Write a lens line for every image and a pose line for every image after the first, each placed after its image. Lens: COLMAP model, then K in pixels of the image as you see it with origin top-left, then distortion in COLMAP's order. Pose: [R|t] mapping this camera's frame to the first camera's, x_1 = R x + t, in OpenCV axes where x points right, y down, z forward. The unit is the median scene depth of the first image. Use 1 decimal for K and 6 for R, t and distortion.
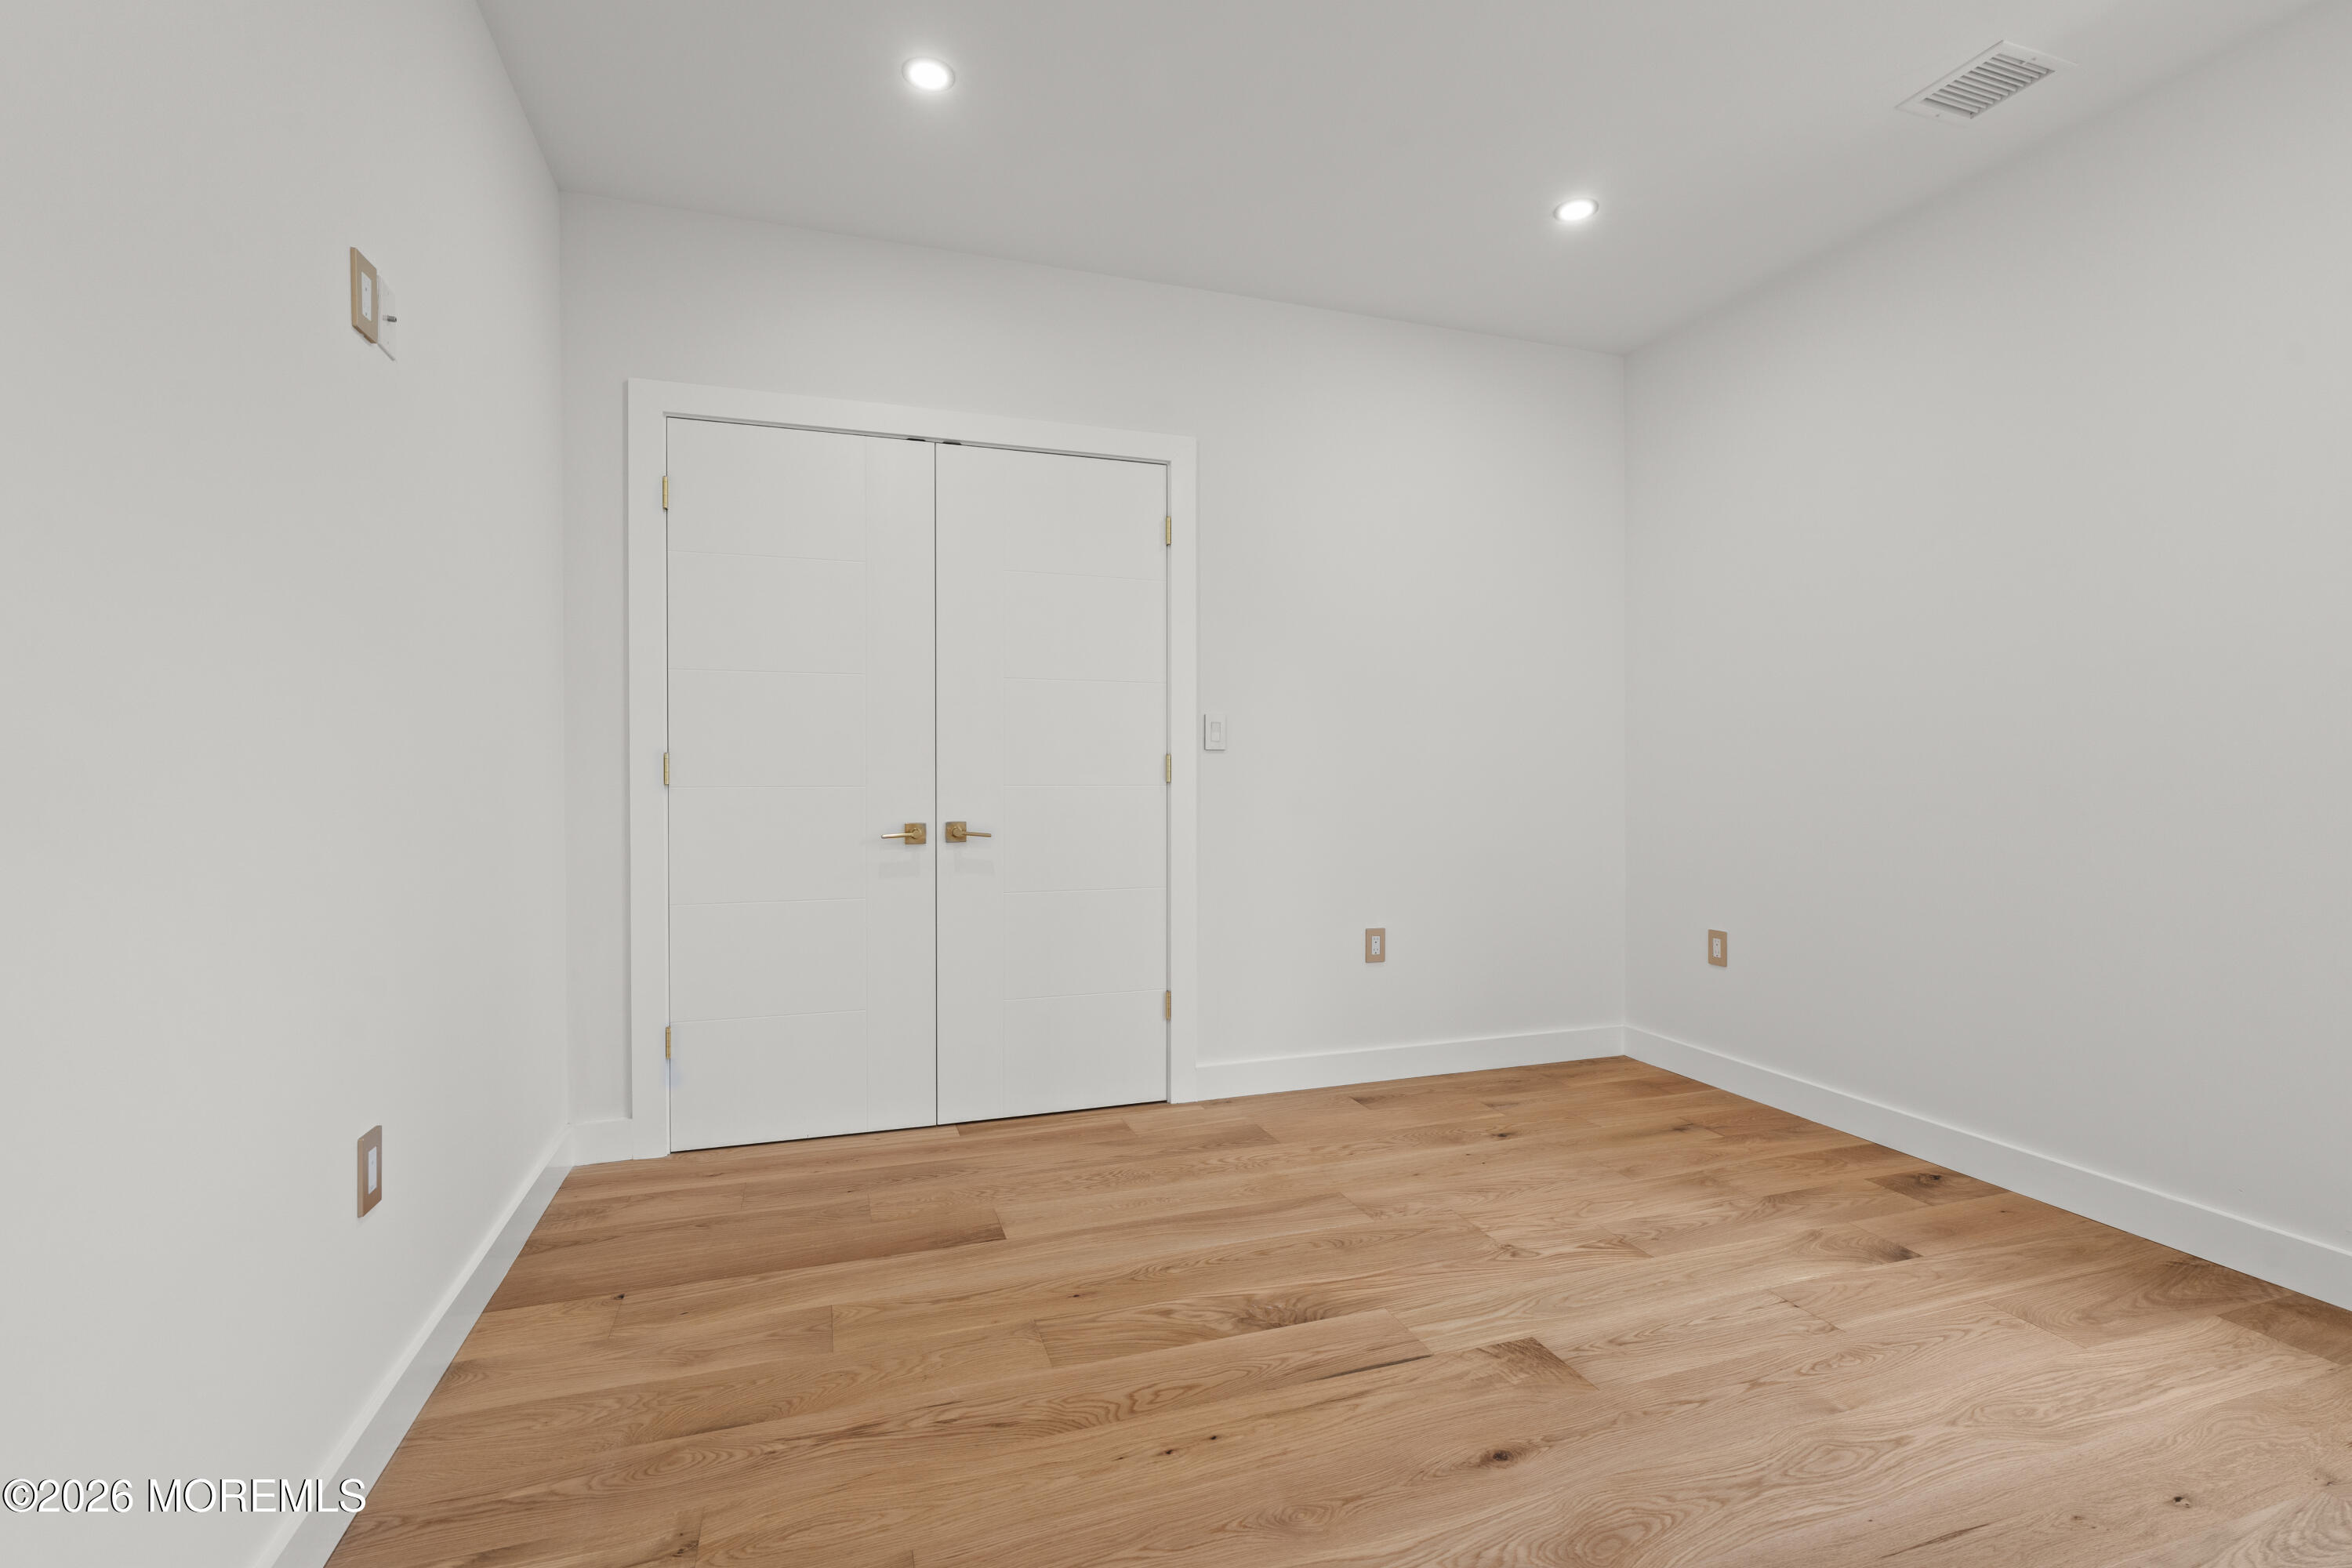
lens RADIAL K [[1052.3, 0, 1174.9], [0, 1052.3, 785.4], [0, 0, 1]] dist [-0.001325, 0.002576]
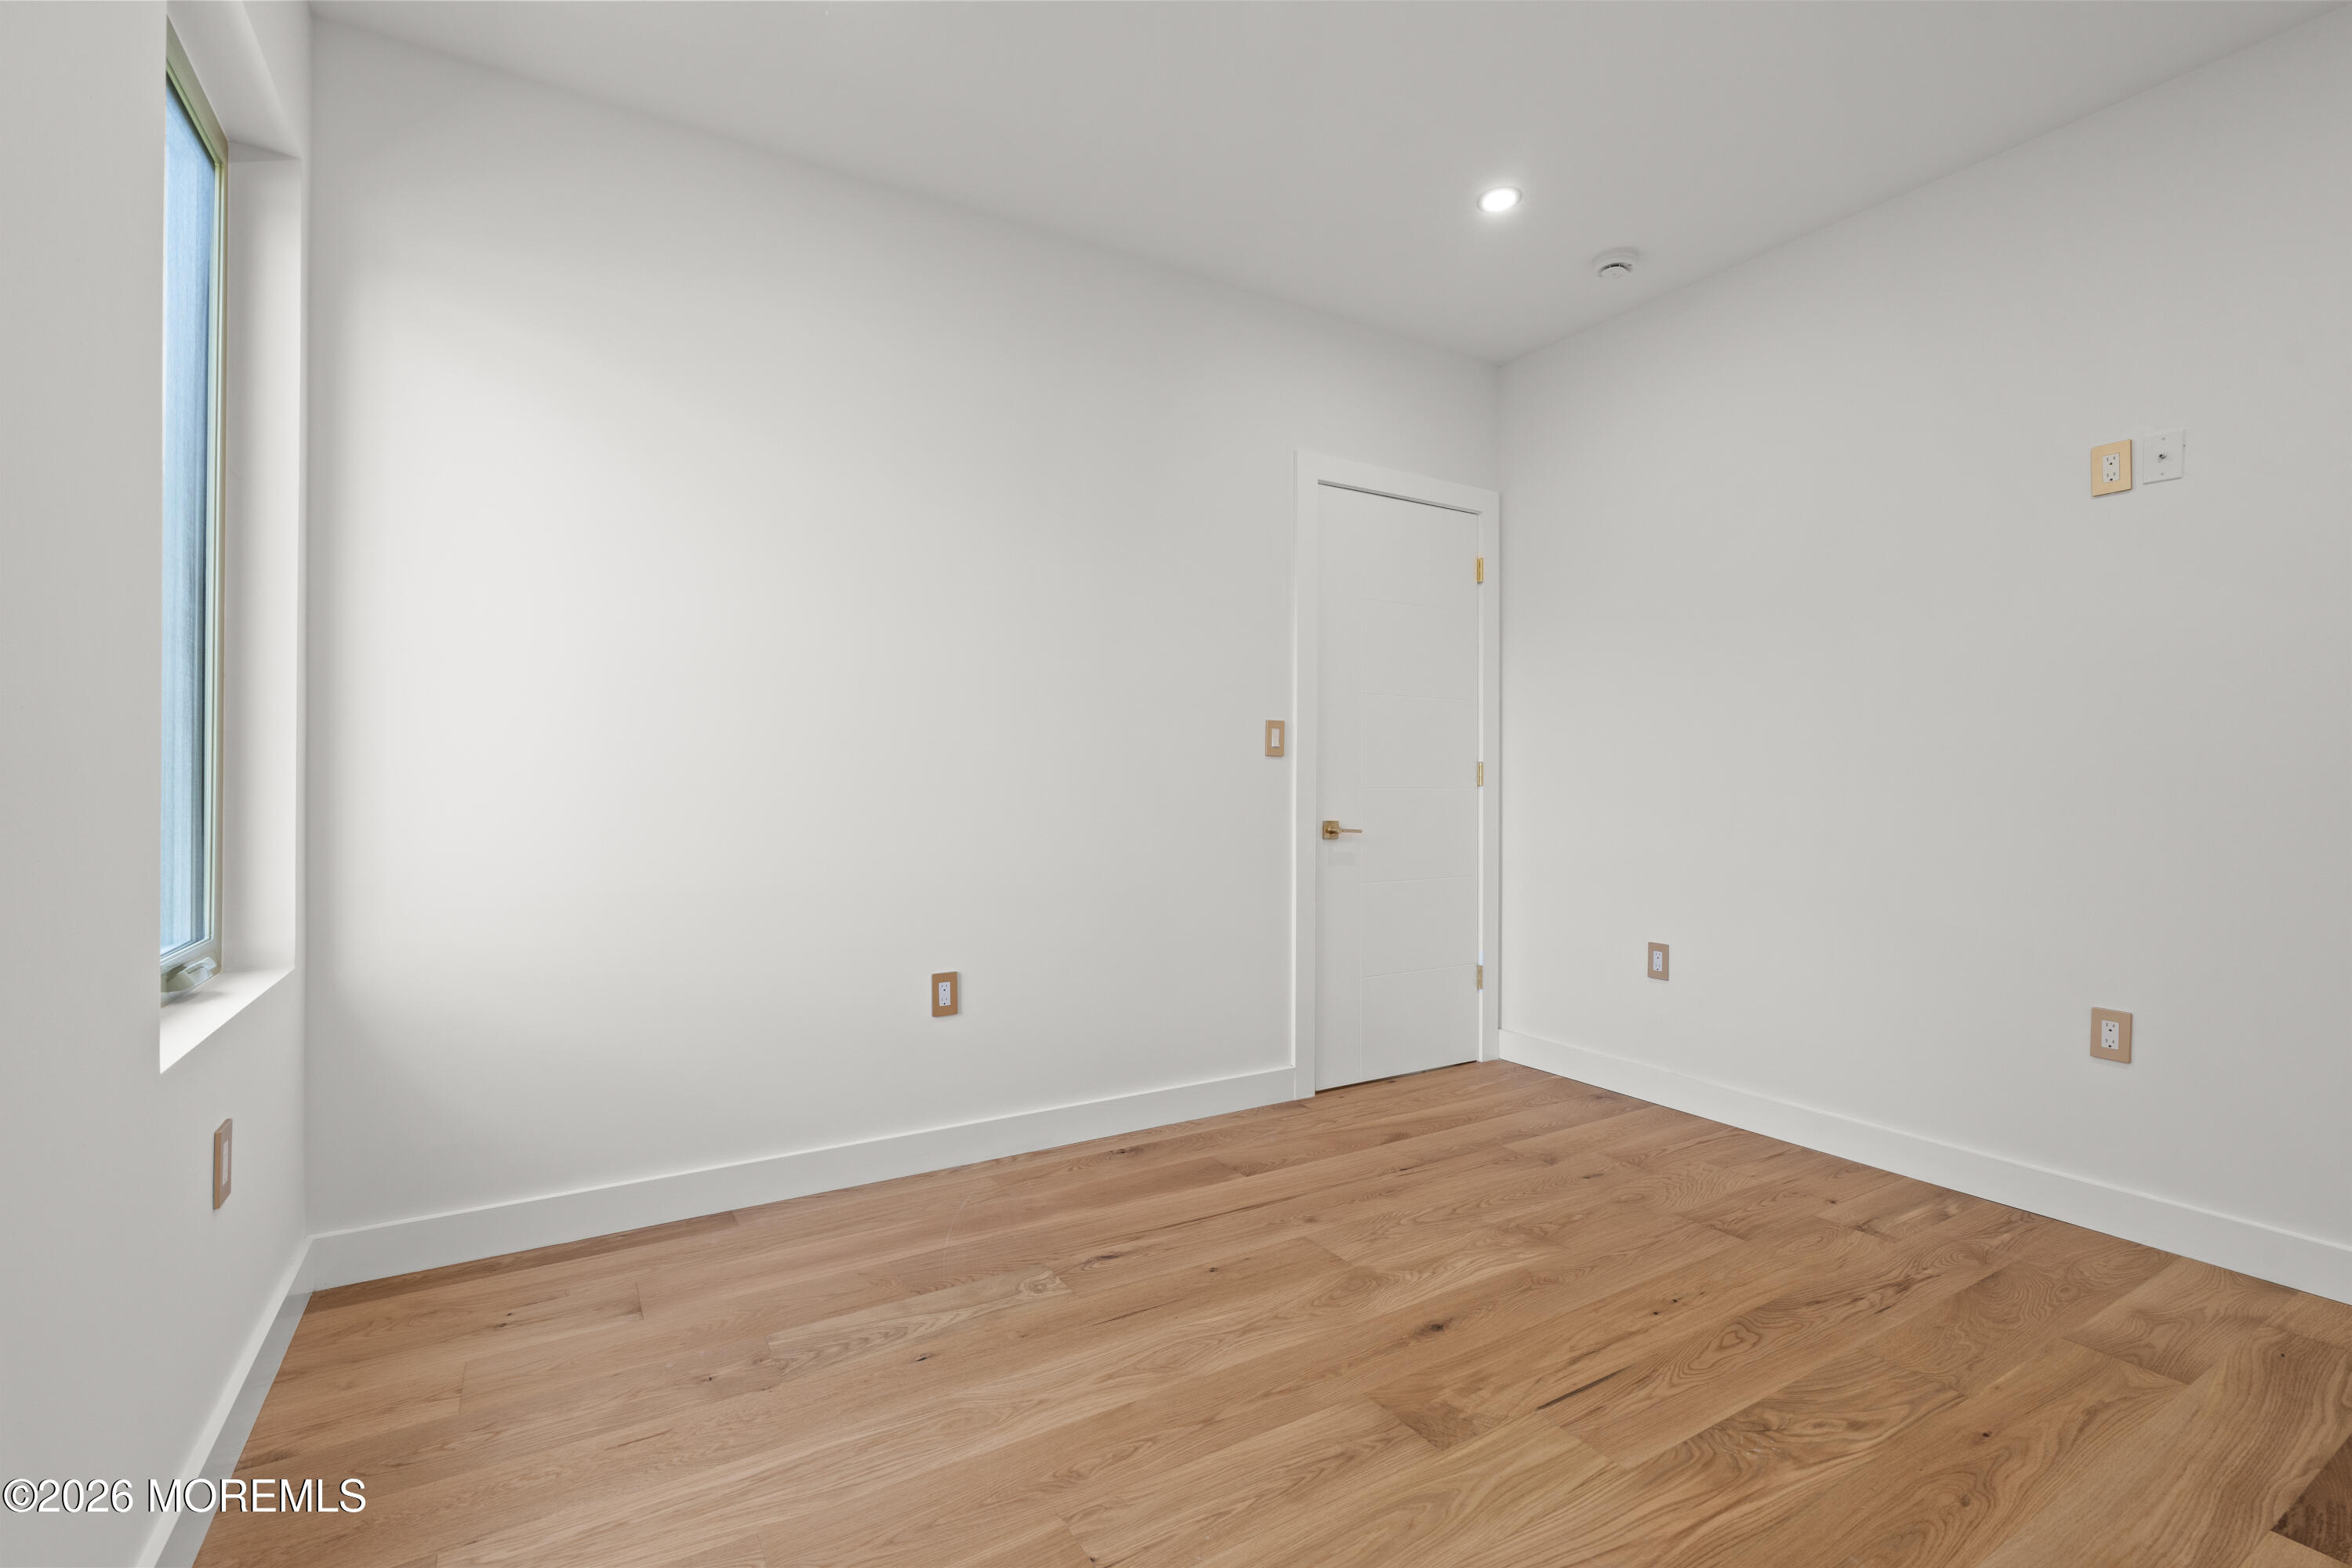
lens RADIAL K [[1052.3, 0, 1174.9], [0, 1052.3, 785.4], [0, 0, 1]] dist [-0.001325, 0.002576]
pose [[-0.976648, -0.004402, -0.214800, 0.684349], [-0.008012, 0.999841, 0.015942, -0.011922], [0.214695, 0.017291, -0.976528, 1.657629]]
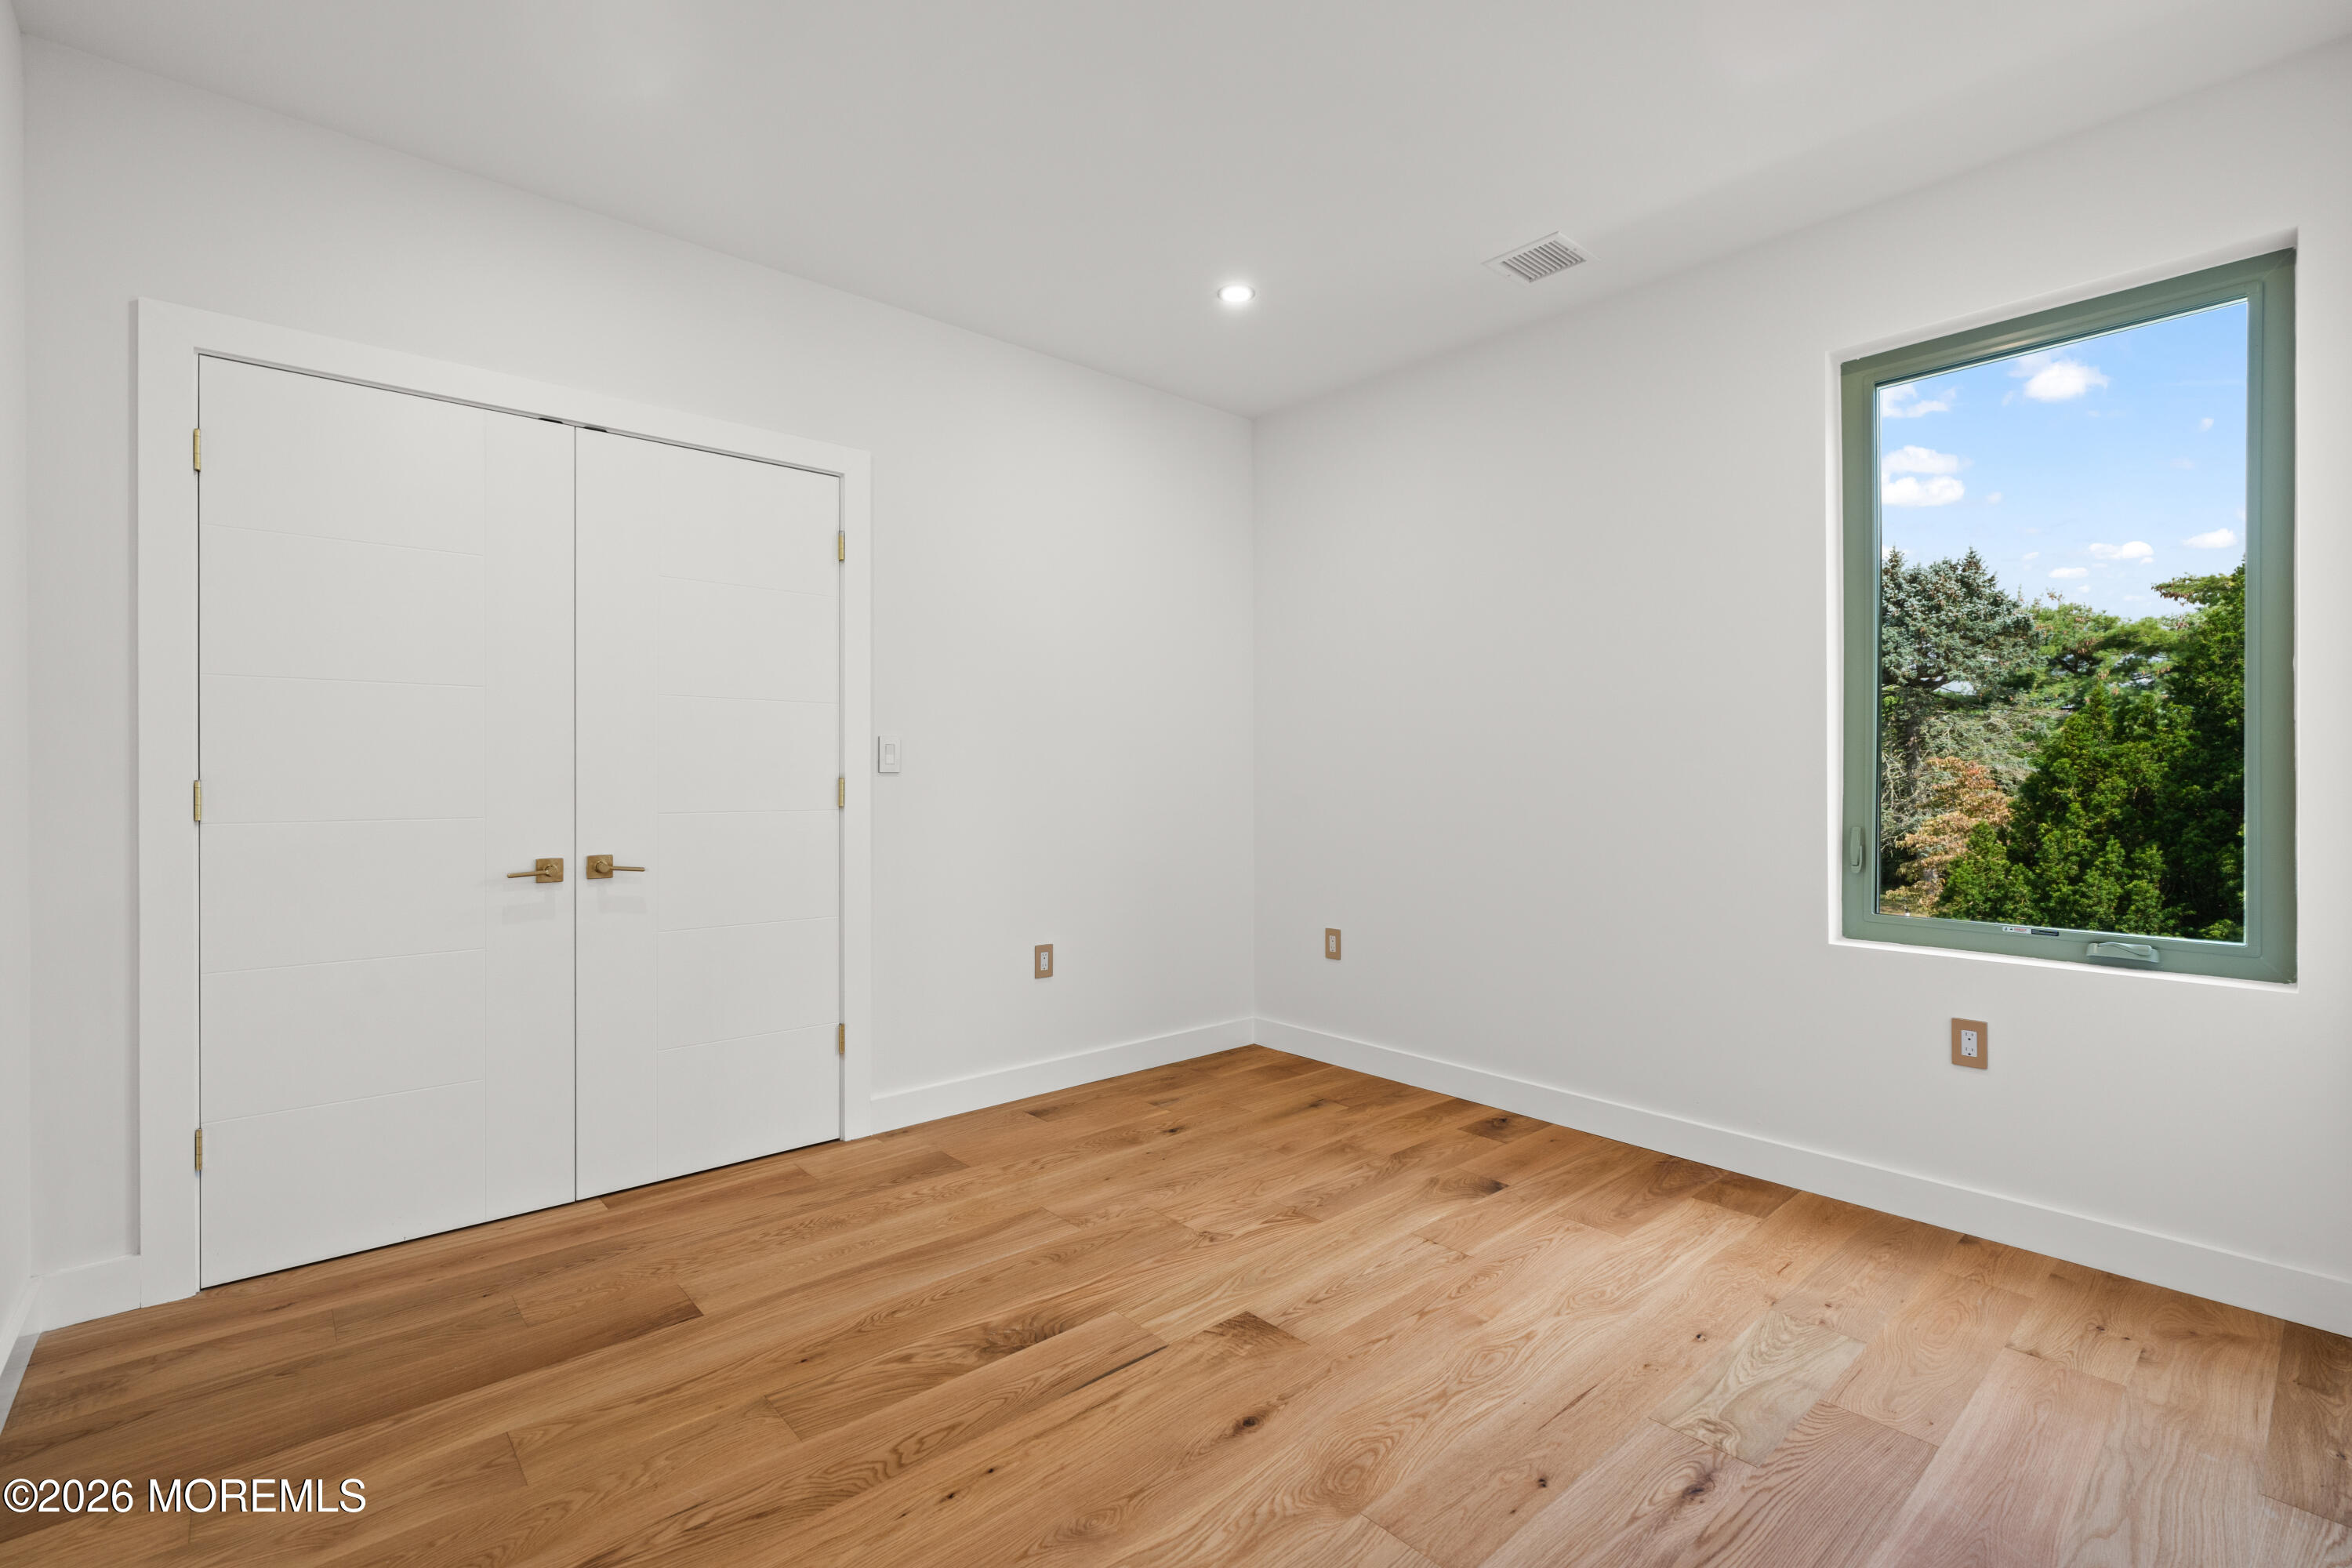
lens RADIAL K [[1052.3, 0, 1174.9], [0, 1052.3, 785.4], [0, 0, 1]] dist [-0.001325, 0.002576]
pose [[0.924115, -0.003061, 0.382102, -0.147596], [0.004445, 0.999986, -0.002739, -0.029916], [-0.382088, 0.004230, 0.924116, -0.006923]]
